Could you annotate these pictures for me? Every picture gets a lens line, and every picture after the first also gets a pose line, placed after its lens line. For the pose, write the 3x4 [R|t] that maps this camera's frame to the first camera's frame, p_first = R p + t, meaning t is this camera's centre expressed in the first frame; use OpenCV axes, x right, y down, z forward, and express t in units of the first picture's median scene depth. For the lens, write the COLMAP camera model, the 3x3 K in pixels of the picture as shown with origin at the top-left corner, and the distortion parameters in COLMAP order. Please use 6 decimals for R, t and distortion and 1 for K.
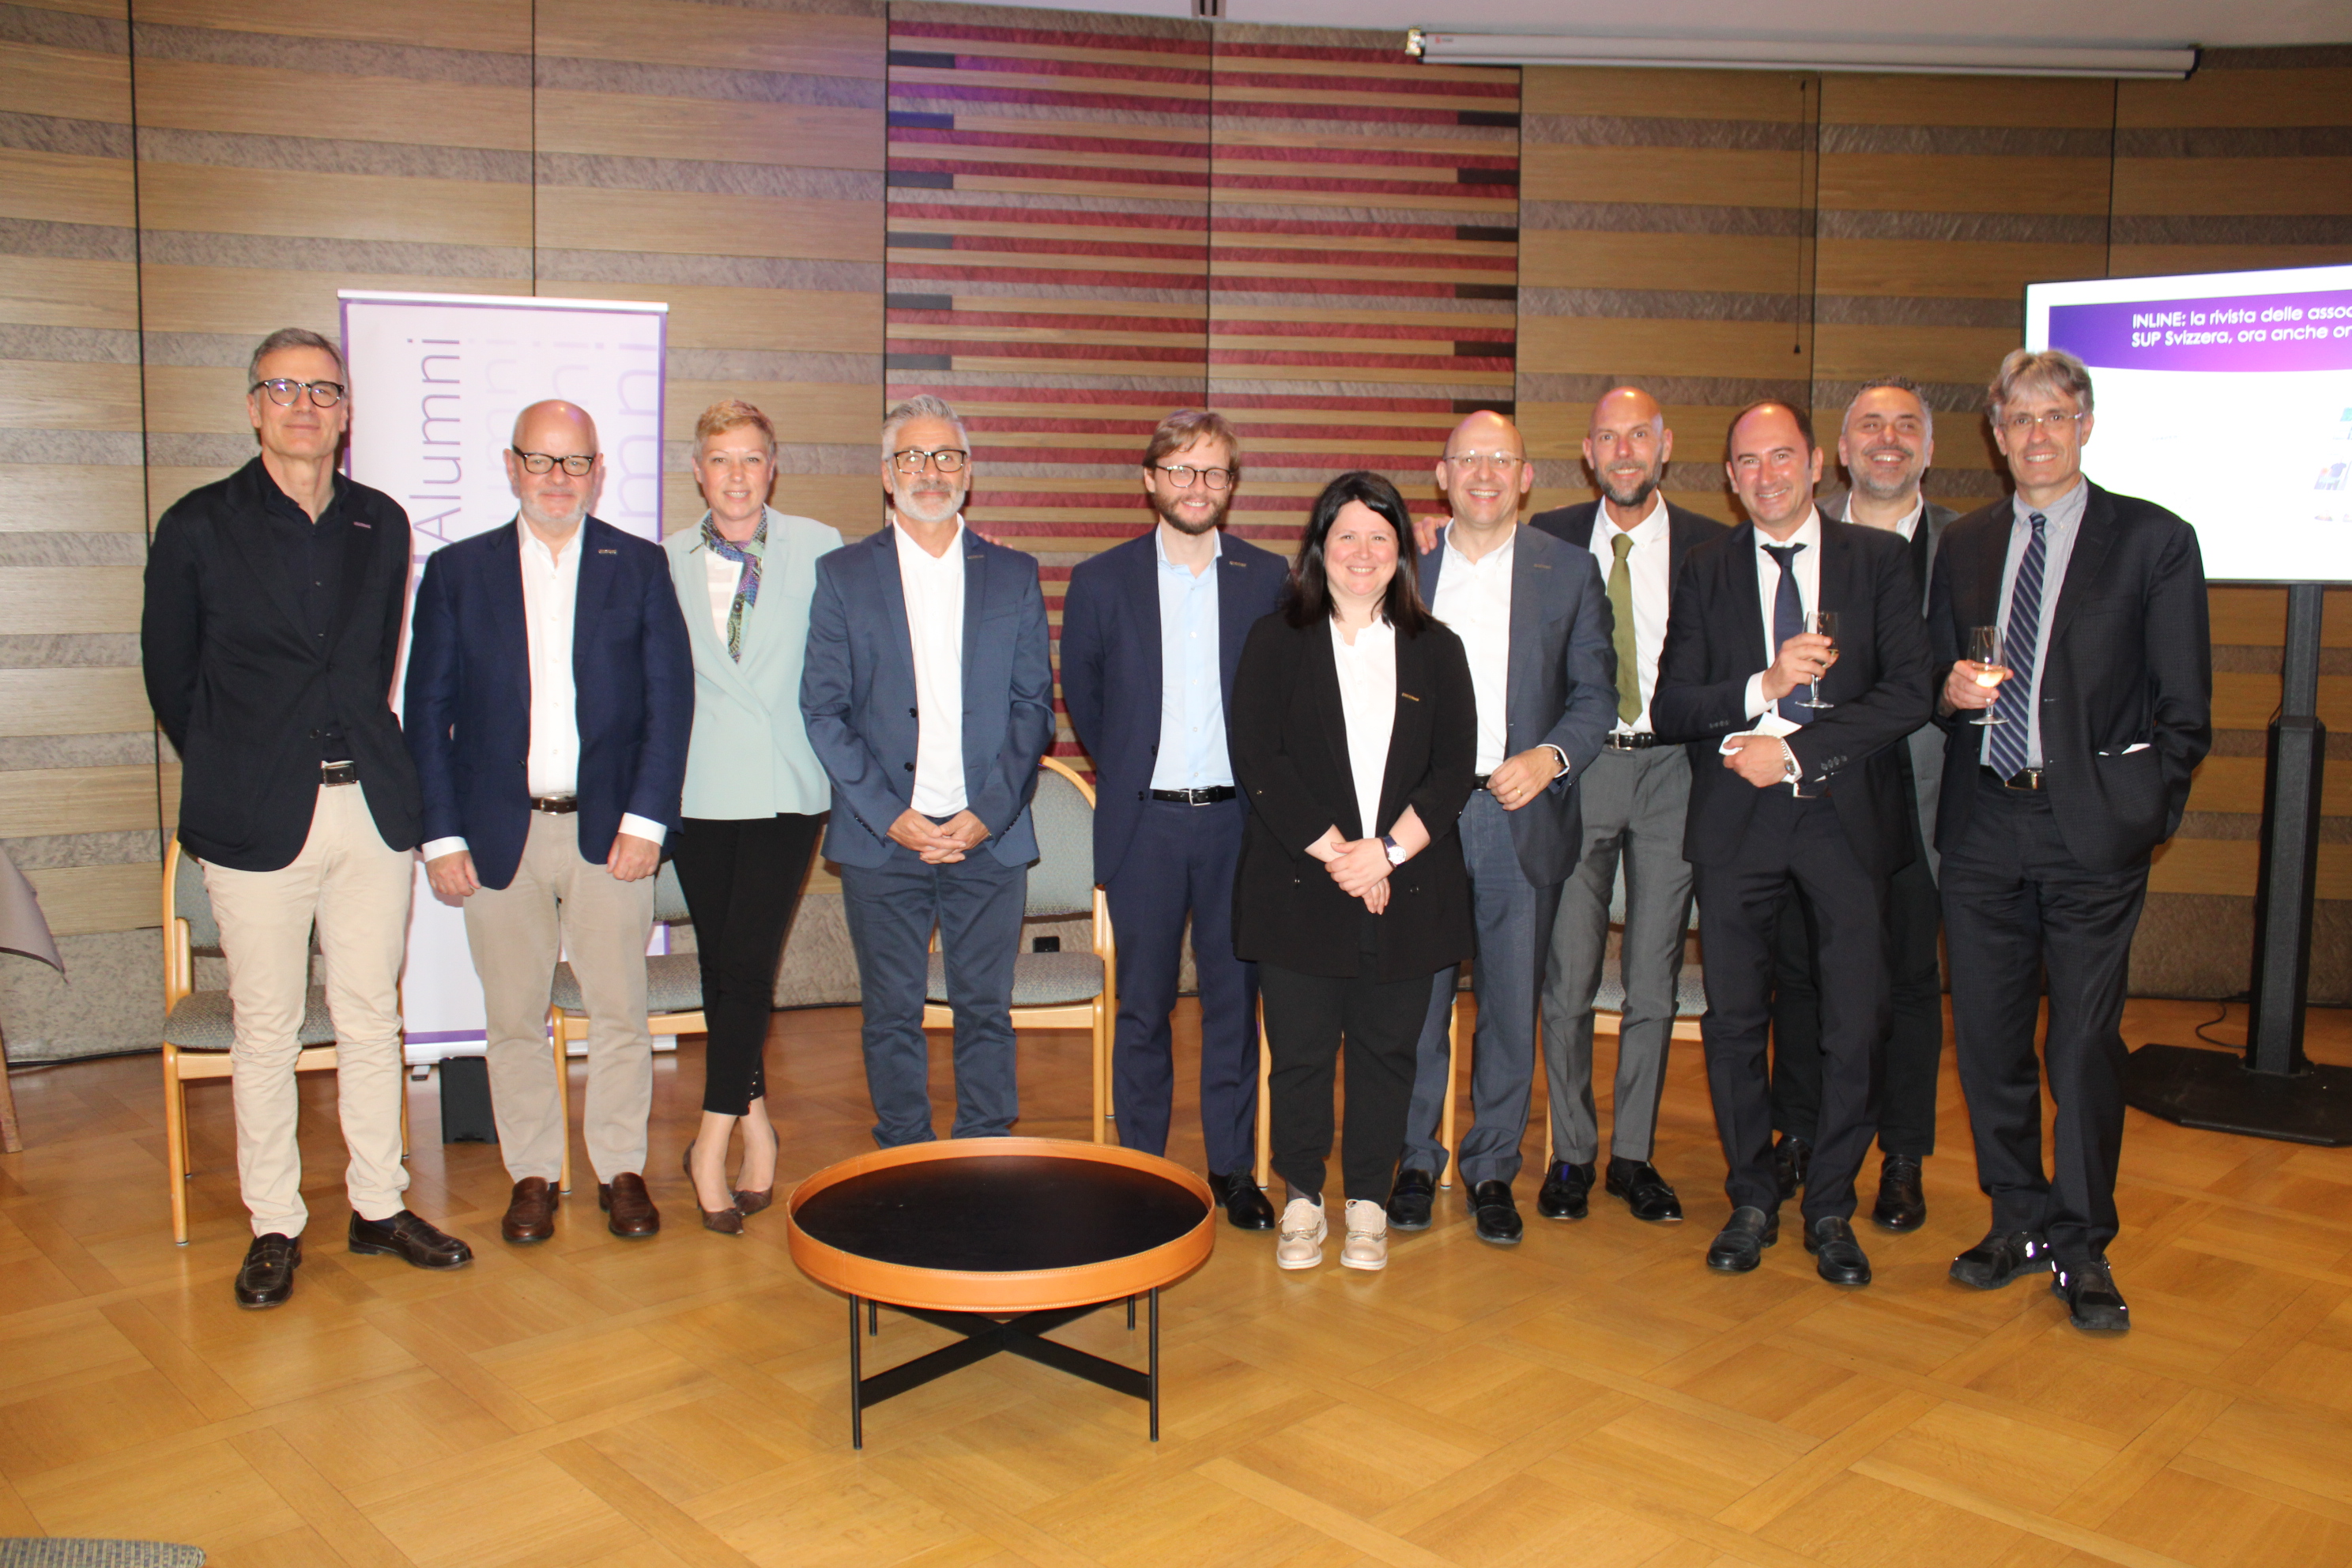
lens RADIAL K [[1989.6, 0, 1176.0], [0, 1989.6, 784.0], [0, 0, 1]] dist [-0.161026, 0.162079]
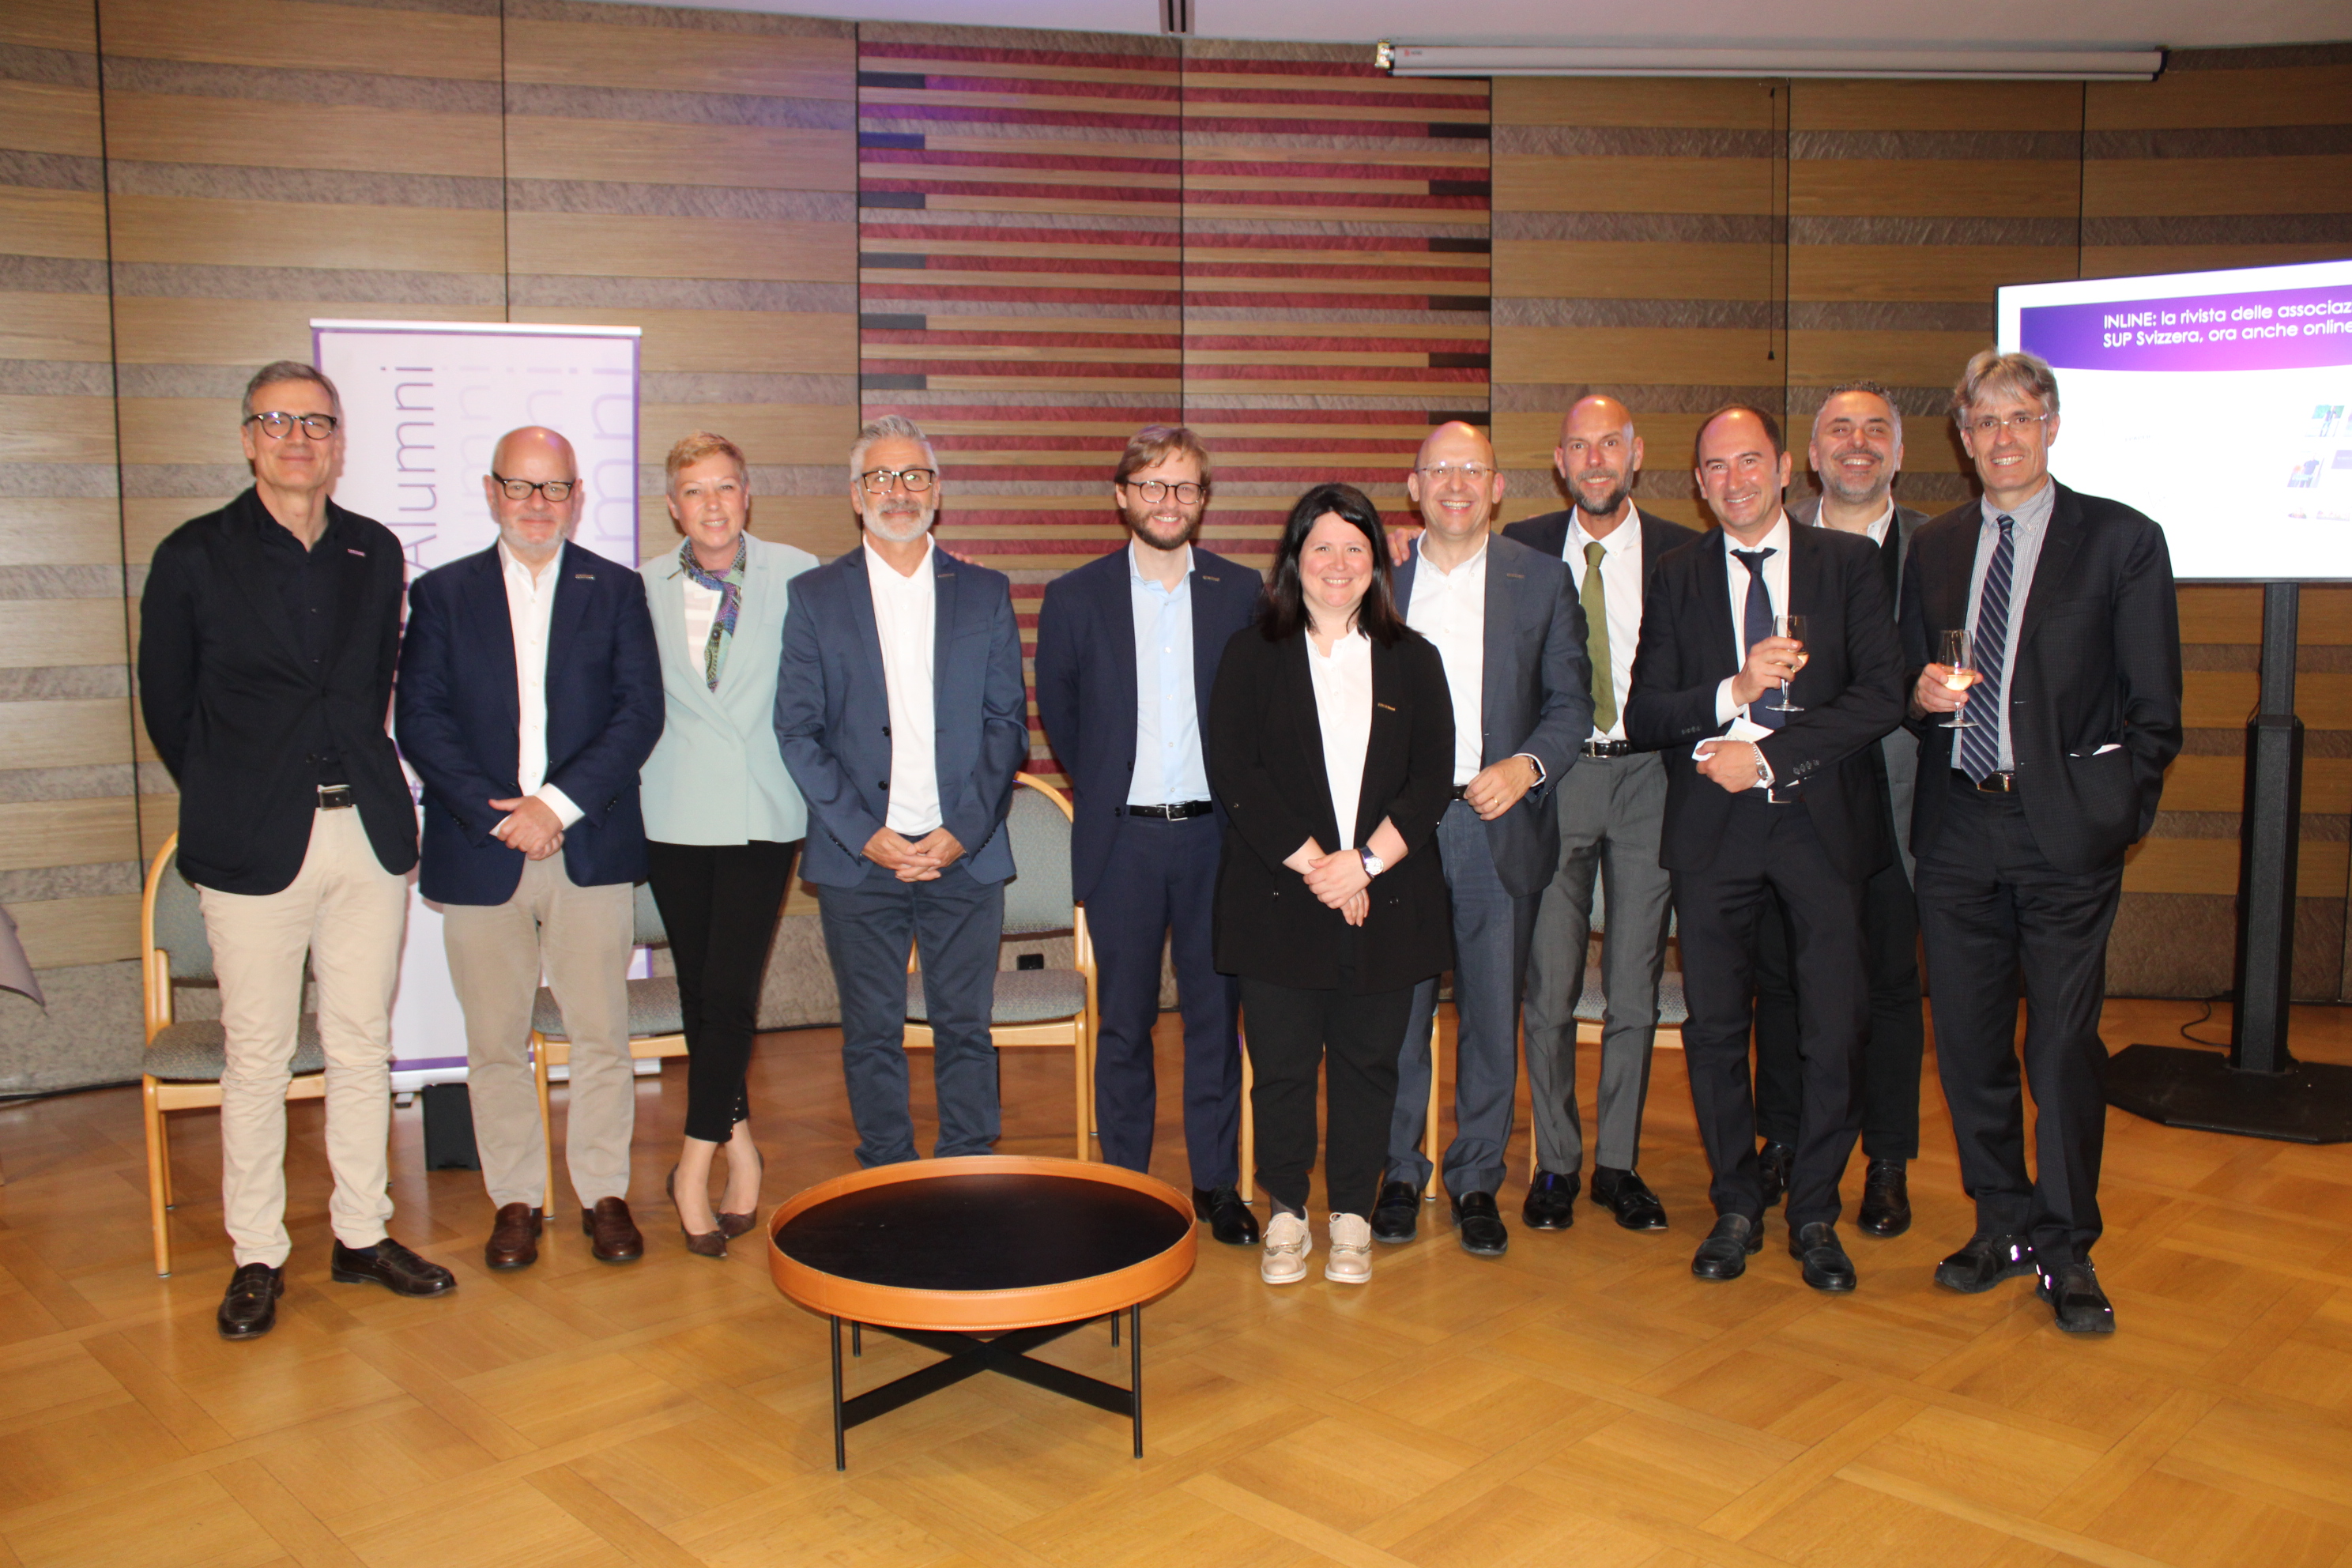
lens RADIAL K [[1989.6, 0, 1176.0], [0, 1989.6, 784.0], [0, 0, 1]] dist [-0.161026, 0.162079]
pose [[0.999877, -0.015626, 0.001432, 0.009713], [0.015636, 0.999848, -0.007716, 0.000031], [-0.001311, 0.007737, 0.999969, 0.000154]]
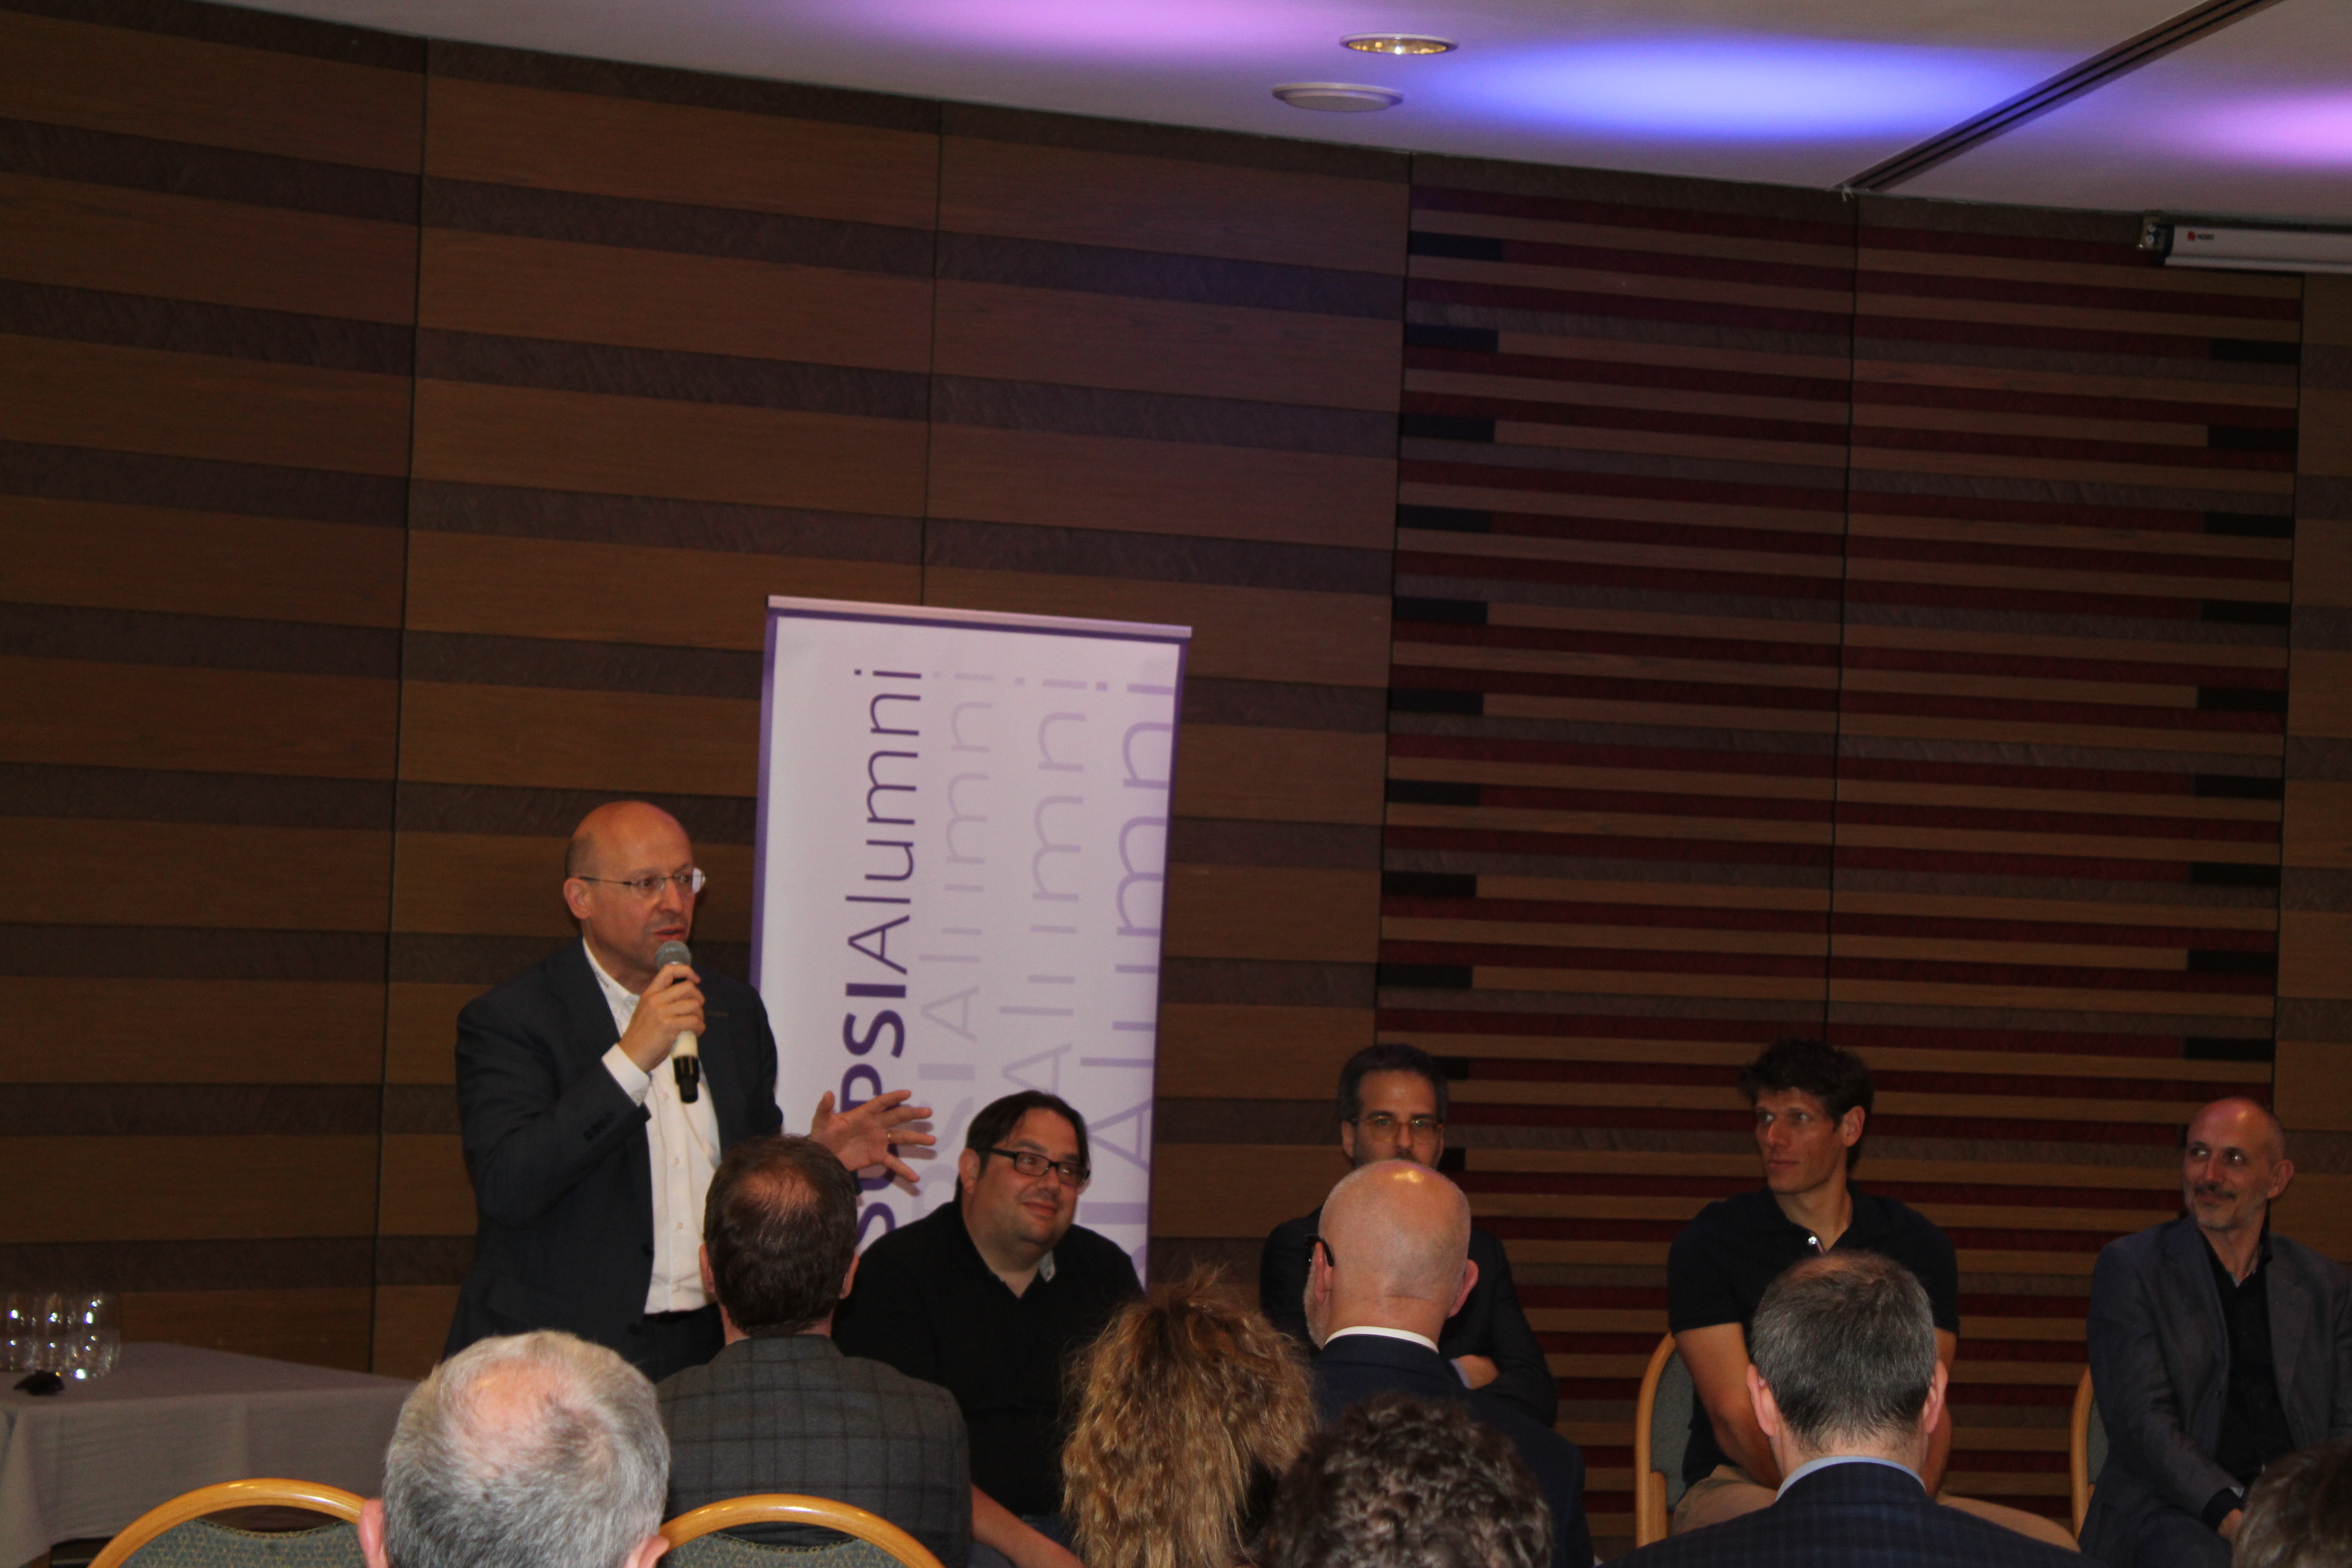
lens RADIAL K [[5501.6, 0, 1176.0], [0, 5501.6, 784.0], [0, 0, 1]] dist [0.109046, 0.193818]
pose [[0.989098, 0.029746, 0.144224, -0.559789], [-0.010661, 0.991281, -0.131334, 0.064765], [-0.146873, 0.128365, 0.980791, -0.916381]]
